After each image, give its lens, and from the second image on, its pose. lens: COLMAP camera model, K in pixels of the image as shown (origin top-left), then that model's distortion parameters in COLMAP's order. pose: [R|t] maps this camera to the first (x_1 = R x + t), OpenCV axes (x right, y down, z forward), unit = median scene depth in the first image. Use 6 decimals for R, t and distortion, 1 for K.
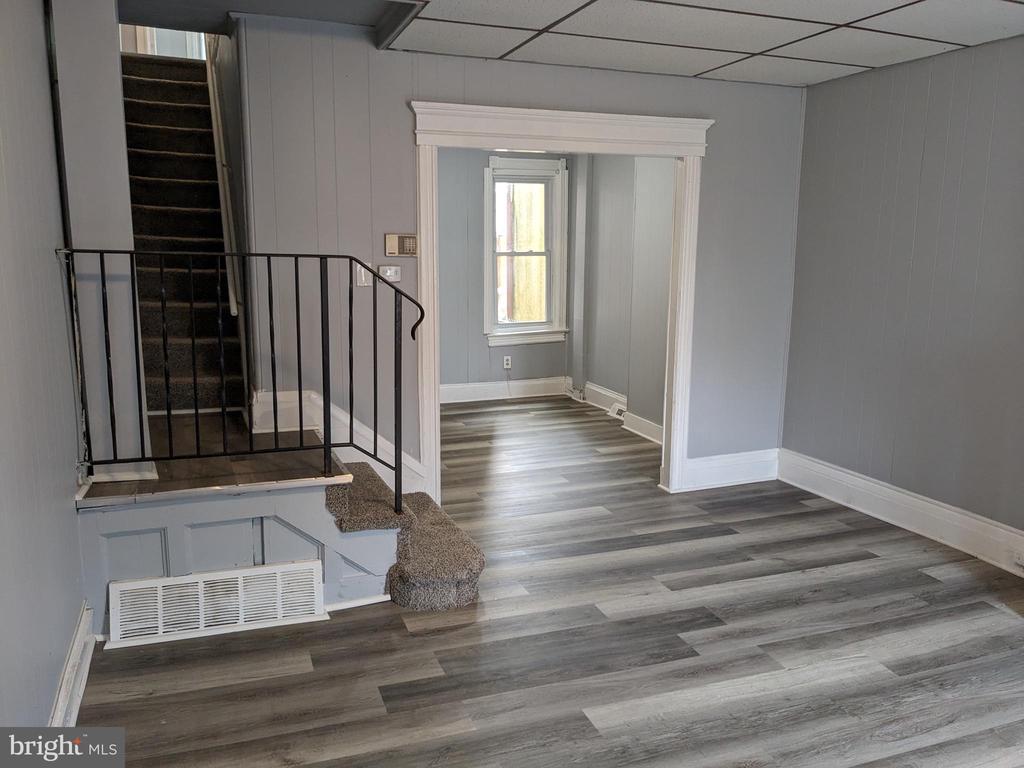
lens RADIAL K [[828.9, 0, 512.0], [0, 828.9, 384.0], [0, 0, 1]] dist [0.049557, -0.082623]
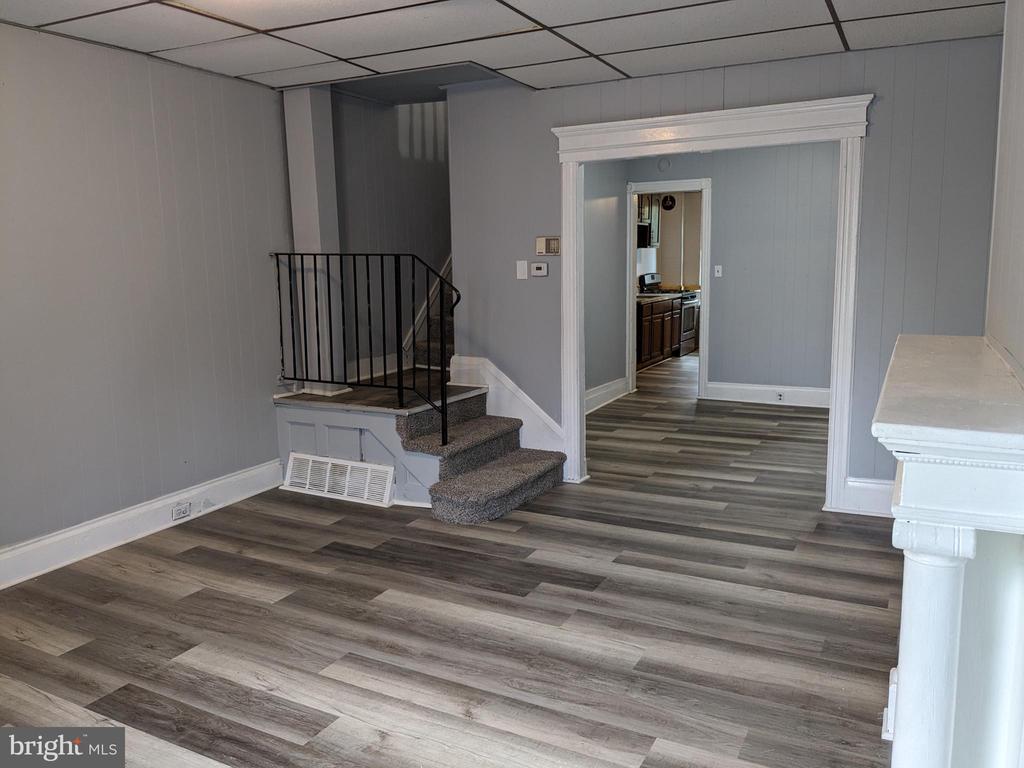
lens RADIAL K [[828.9, 0, 512.0], [0, 828.9, 384.0], [0, 0, 1]] dist [0.049557, -0.082623]
pose [[0.654618, 0.097904, -0.749593, 0.995395], [-0.105389, 0.993714, 0.037753, -0.006564], [0.748577, 0.054285, 0.660822, 0.207134]]
